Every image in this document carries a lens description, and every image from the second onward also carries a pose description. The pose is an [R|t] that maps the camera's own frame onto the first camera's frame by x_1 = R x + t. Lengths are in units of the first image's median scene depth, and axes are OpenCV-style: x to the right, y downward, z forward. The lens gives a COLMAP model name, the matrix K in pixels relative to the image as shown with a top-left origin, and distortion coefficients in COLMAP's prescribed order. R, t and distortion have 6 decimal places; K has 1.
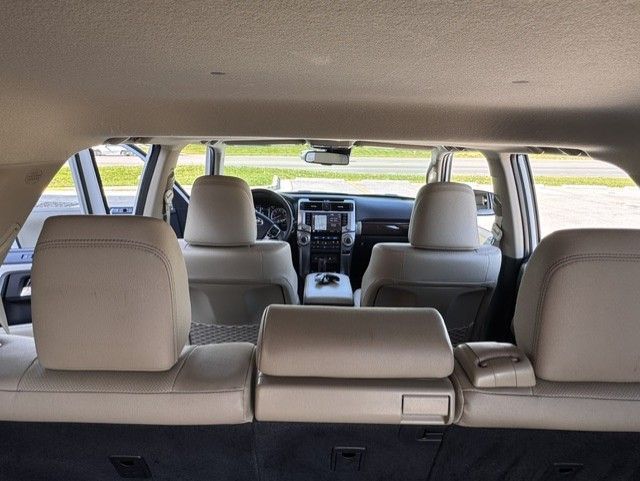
lens RADIAL K [[390.4, 0, 320.0], [0, 390.4, 240.5], [0, 0, 1]] dist [-0.016397, -0.001008]
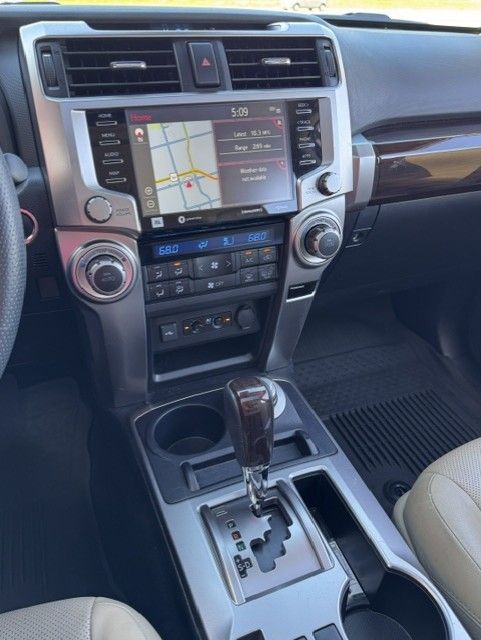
lens RADIAL K [[467.3, 0, 238.6], [0, 467.3, 328.1], [0, 0, 1]] dist [-0.005847, -0.008717]
pose [[0.931829, -0.213711, 0.293295, -0.053455], [0.087452, 0.916627, 0.390059, -0.059074], [-0.352202, -0.337819, 0.872830, 0.778164]]
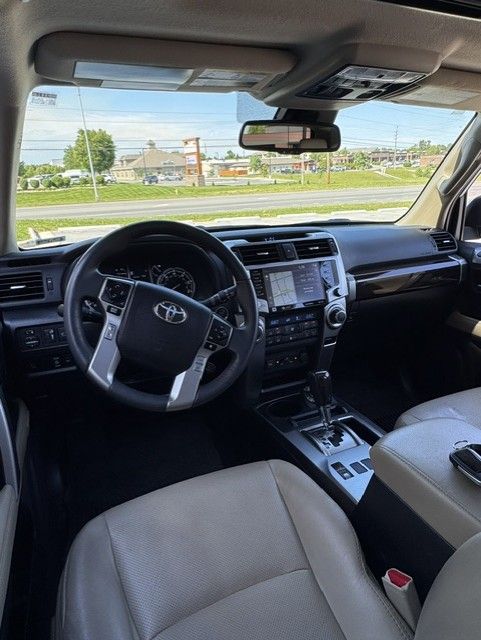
lens RADIAL K [[390.4, 0, 240.5], [0, 390.4, 320.0], [0, 0, 1]] dist [-0.016397, -0.001008]
pose [[0.920147, -0.178186, 0.348682, -0.206814], [0.145660, 0.982320, 0.117604, -0.069772], [-0.363473, -0.057424, 0.929833, 0.593953]]
